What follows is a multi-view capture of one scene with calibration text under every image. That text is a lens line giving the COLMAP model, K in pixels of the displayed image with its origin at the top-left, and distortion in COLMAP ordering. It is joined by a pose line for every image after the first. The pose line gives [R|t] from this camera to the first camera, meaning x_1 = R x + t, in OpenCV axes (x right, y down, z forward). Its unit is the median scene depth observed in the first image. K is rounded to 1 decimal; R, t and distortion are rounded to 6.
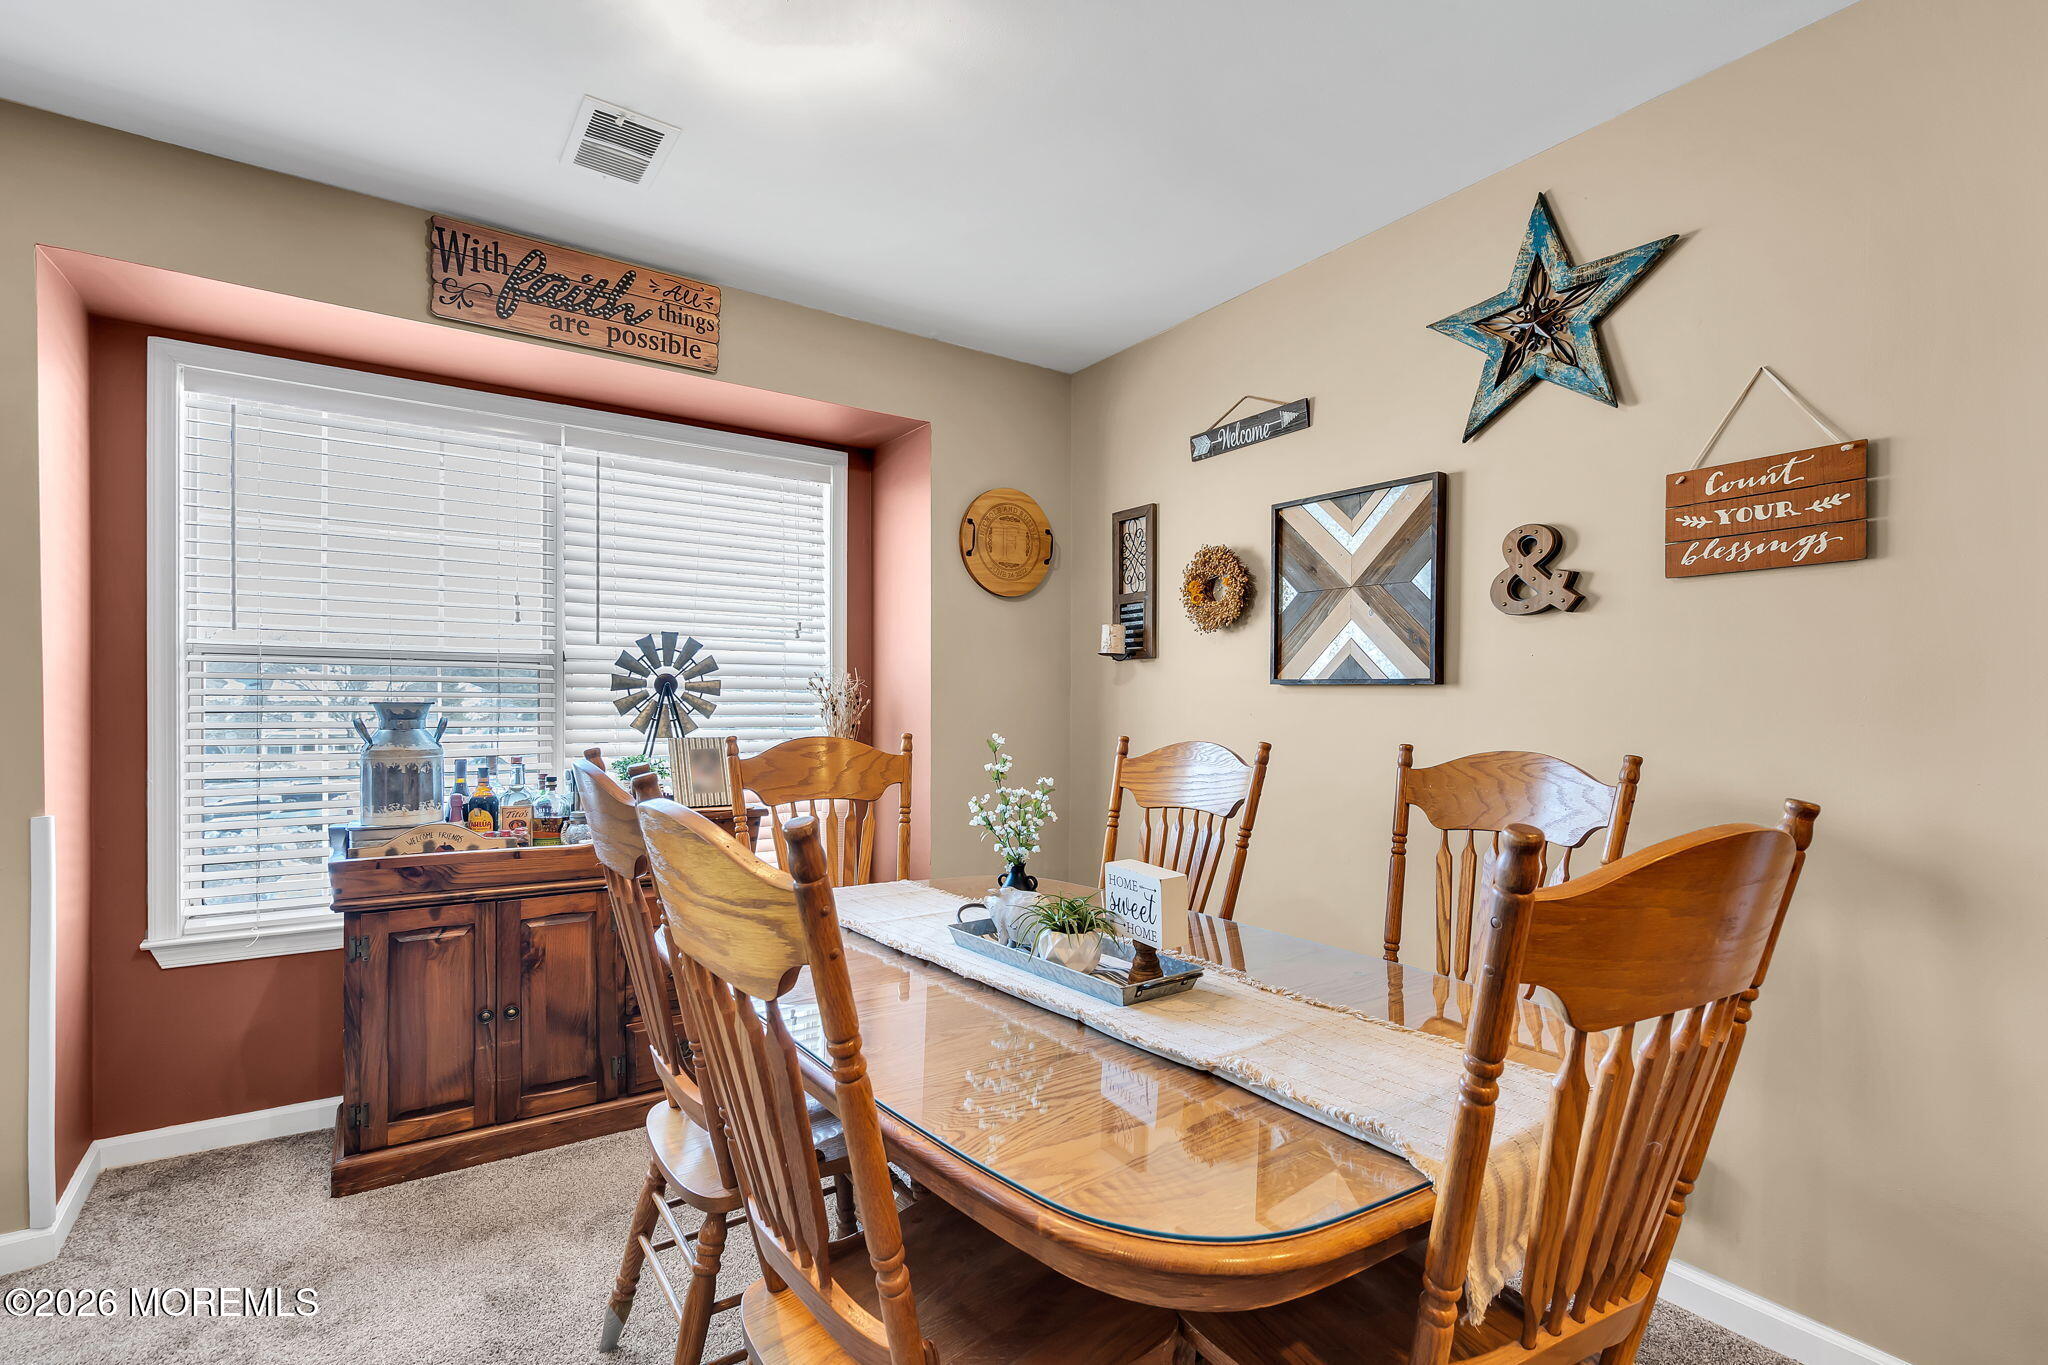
lens RADIAL K [[935.1, 0, 1032.6], [0, 935.1, 706.4], [0, 0, 1]] dist [-0.004749, 0.001999]
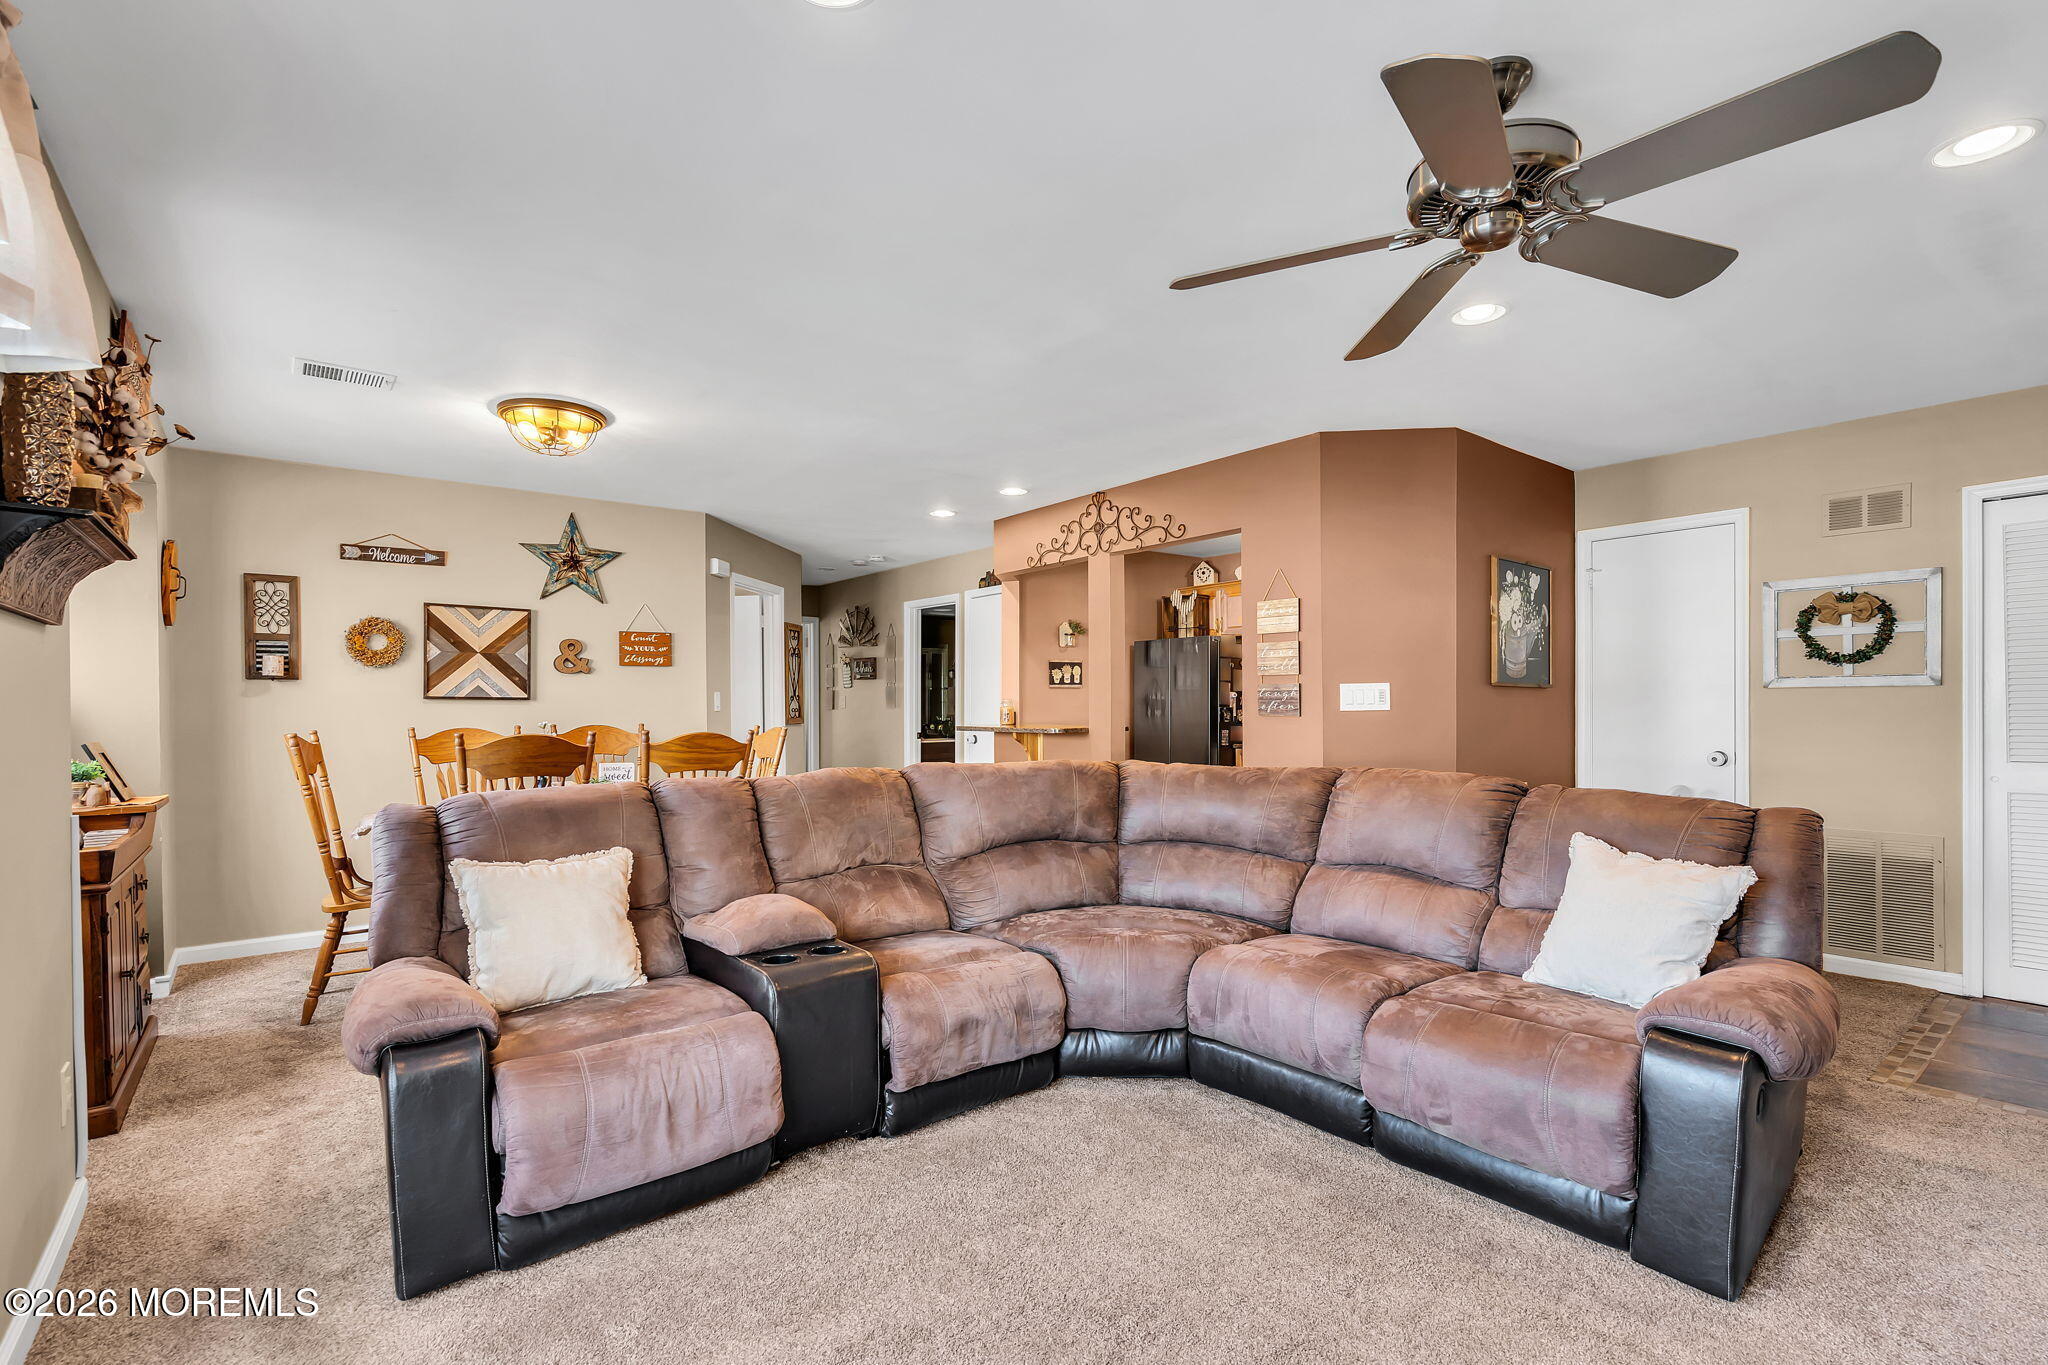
lens RADIAL K [[935.1, 0, 1010.6], [0, 935.1, 715.5], [0, 0, 1]] dist [-0.004749, 0.001999]
pose [[-0.046375, -0.014692, 0.998816, -1.713569], [0.009731, 0.999838, 0.015158, -0.007881], [-0.998877, 0.010422, -0.046225, -0.079404]]
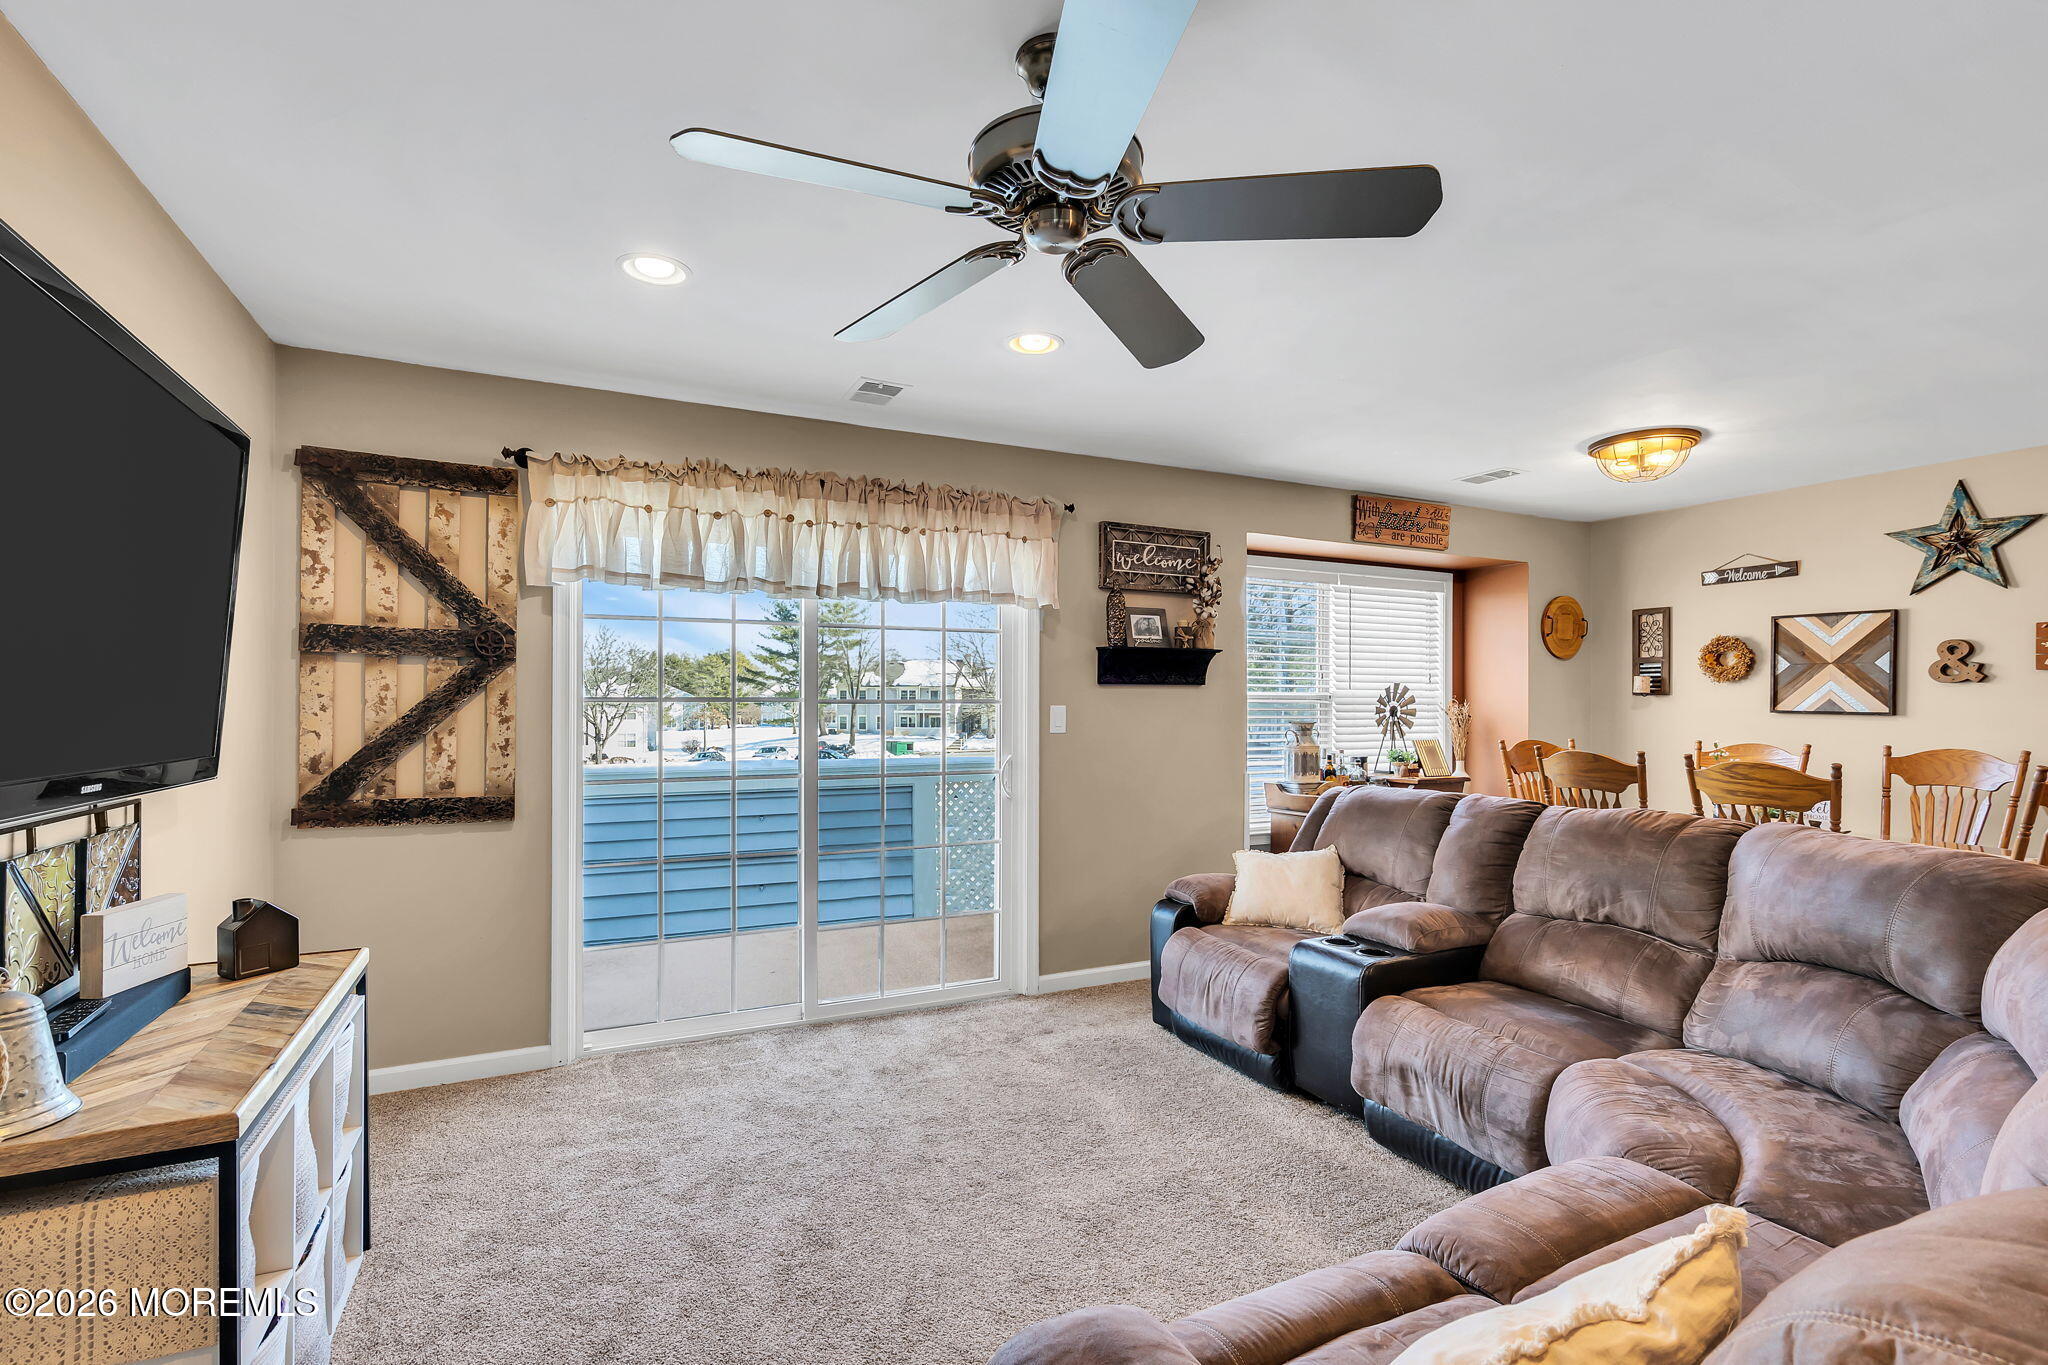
lens RADIAL K [[935.1, 0, 1025.7], [0, 935.1, 703.4], [0, 0, 1]] dist [-0.004749, 0.001999]
pose [[0.988344, -0.001669, -0.152229, -0.961563], [0.001307, 0.999996, -0.002475, -0.040749], [0.152232, 0.002247, 0.988342, -1.098926]]
